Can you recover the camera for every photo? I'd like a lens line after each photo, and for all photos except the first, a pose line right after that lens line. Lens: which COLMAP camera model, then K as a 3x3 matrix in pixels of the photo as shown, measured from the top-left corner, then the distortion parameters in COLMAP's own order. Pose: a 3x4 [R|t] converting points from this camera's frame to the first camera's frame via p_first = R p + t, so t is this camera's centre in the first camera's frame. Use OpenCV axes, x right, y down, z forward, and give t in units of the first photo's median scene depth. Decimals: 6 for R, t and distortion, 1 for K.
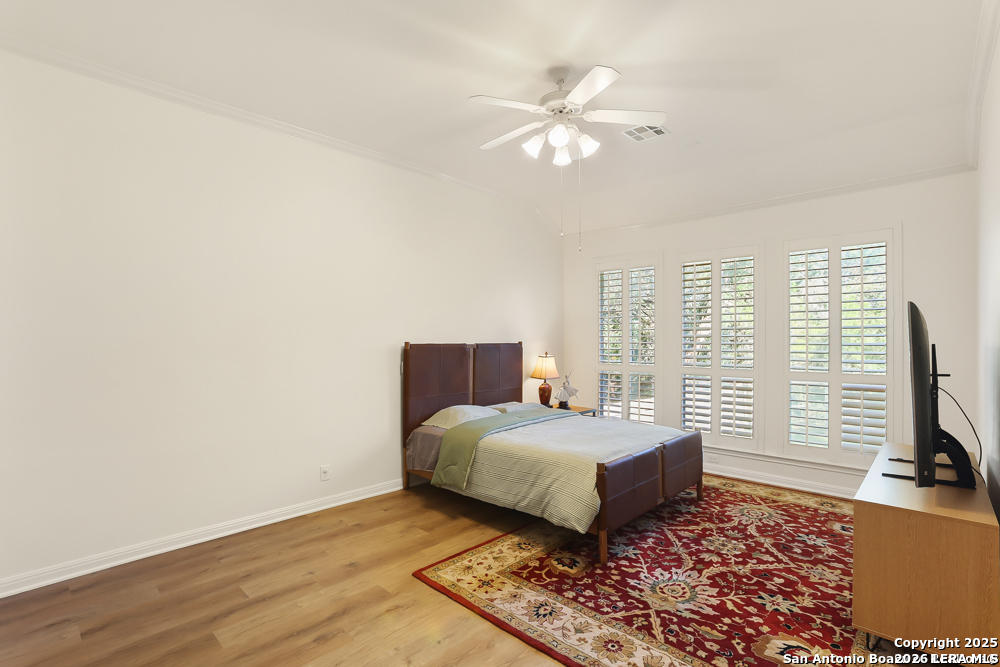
lens RADIAL K [[482.2, 0, 500.0], [0, 482.2, 333.5], [0, 0, 1]] dist [-0.003035, 0.000076]
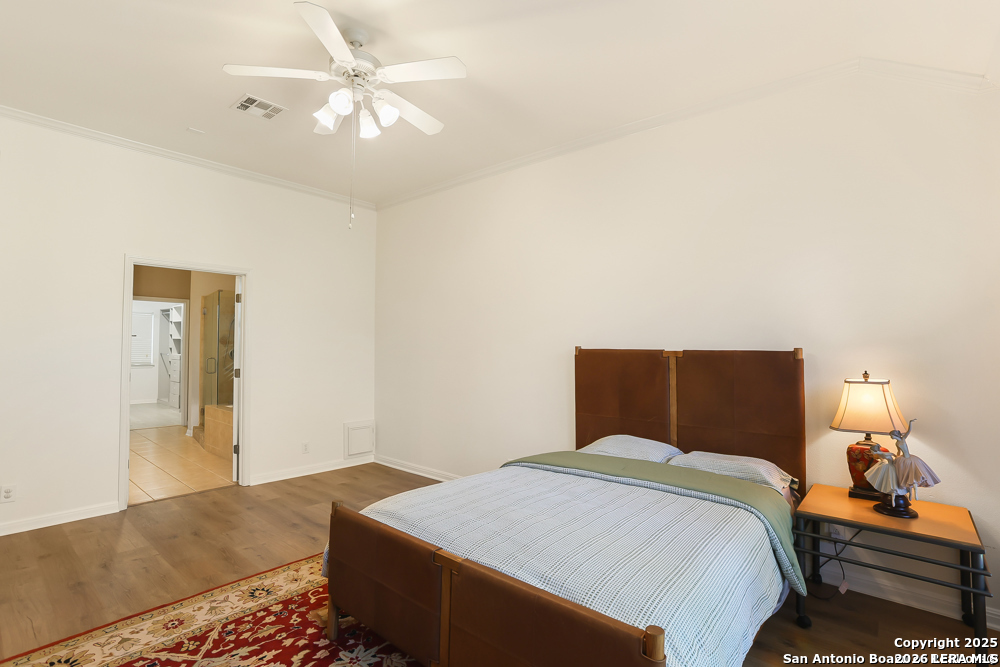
lens RADIAL K [[482.2, 0, 500.0], [0, 482.2, 333.5], [0, 0, 1]] dist [-0.003035, 0.000076]
pose [[0.024960, -0.039596, -0.998904, 1.104338], [-0.001966, 0.999211, -0.039657, 0.046906], [0.999687, 0.002954, 0.024863, 1.404085]]
